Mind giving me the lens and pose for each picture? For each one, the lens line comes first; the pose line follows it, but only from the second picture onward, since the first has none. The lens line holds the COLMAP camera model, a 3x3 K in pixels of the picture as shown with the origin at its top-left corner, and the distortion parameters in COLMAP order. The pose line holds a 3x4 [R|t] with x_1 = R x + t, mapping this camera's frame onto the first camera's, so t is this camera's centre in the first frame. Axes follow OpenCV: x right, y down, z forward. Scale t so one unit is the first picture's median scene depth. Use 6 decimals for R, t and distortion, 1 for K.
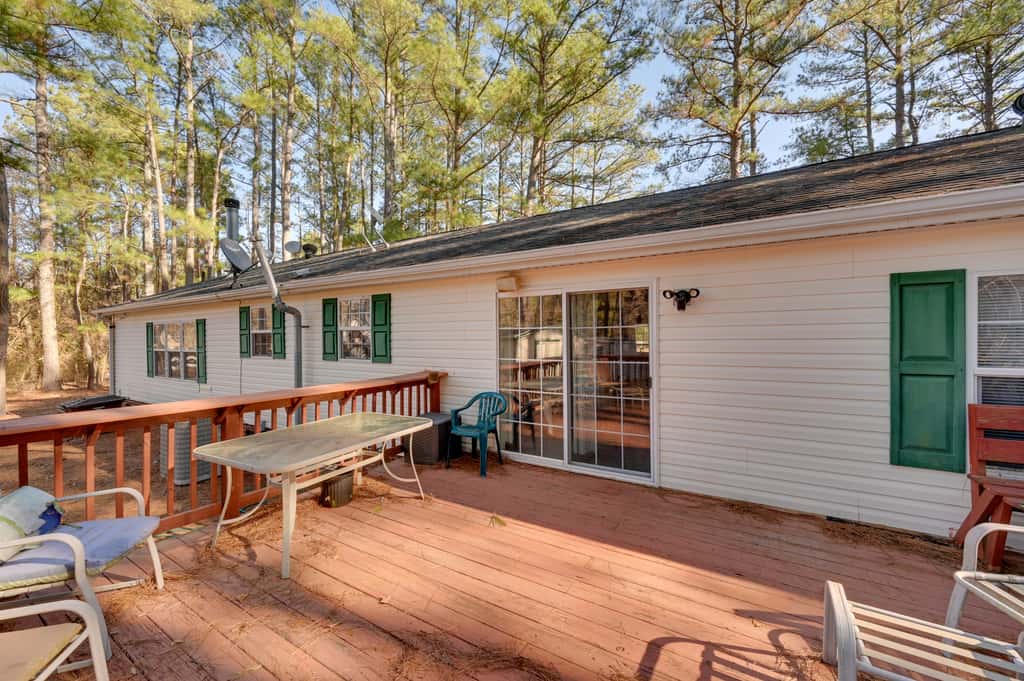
lens RADIAL K [[409.7, 0, 519.5], [0, 409.7, 336.2], [0, 0, 1]] dist [-0.000605, -0.000178]
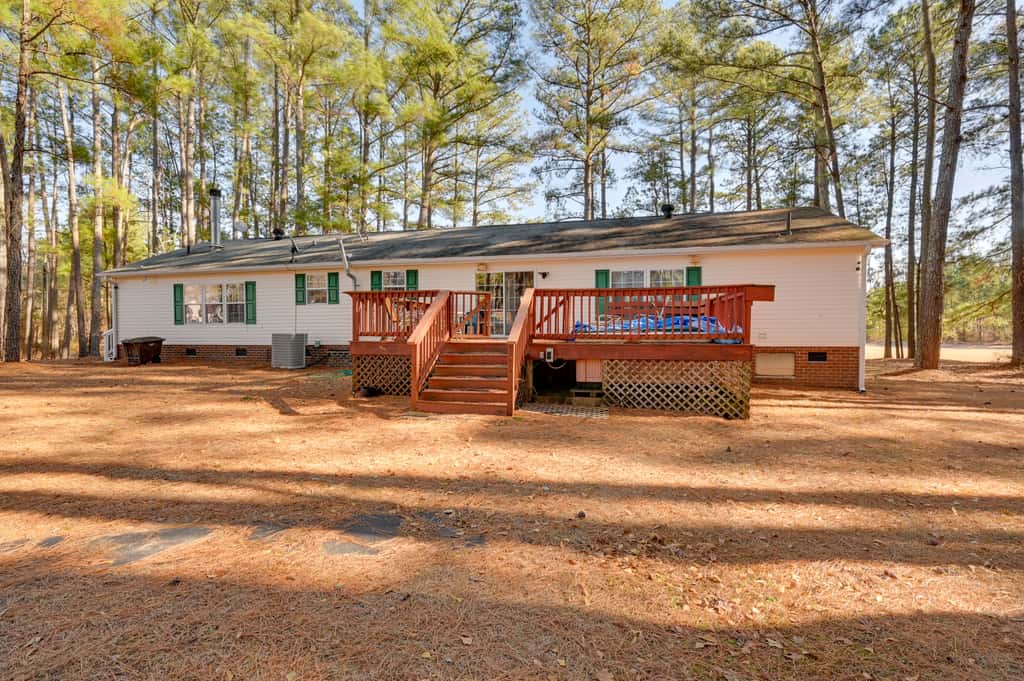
lens RADIAL K [[409.7, 0, 519.5], [0, 409.7, 336.2], [0, 0, 1]] dist [-0.000605, -0.000178]
pose [[0.956227, -0.006120, 0.292561, -0.129060], [-0.004801, 0.999319, 0.036597, 0.048462], [-0.292585, -0.036400, 0.955546, -0.360273]]
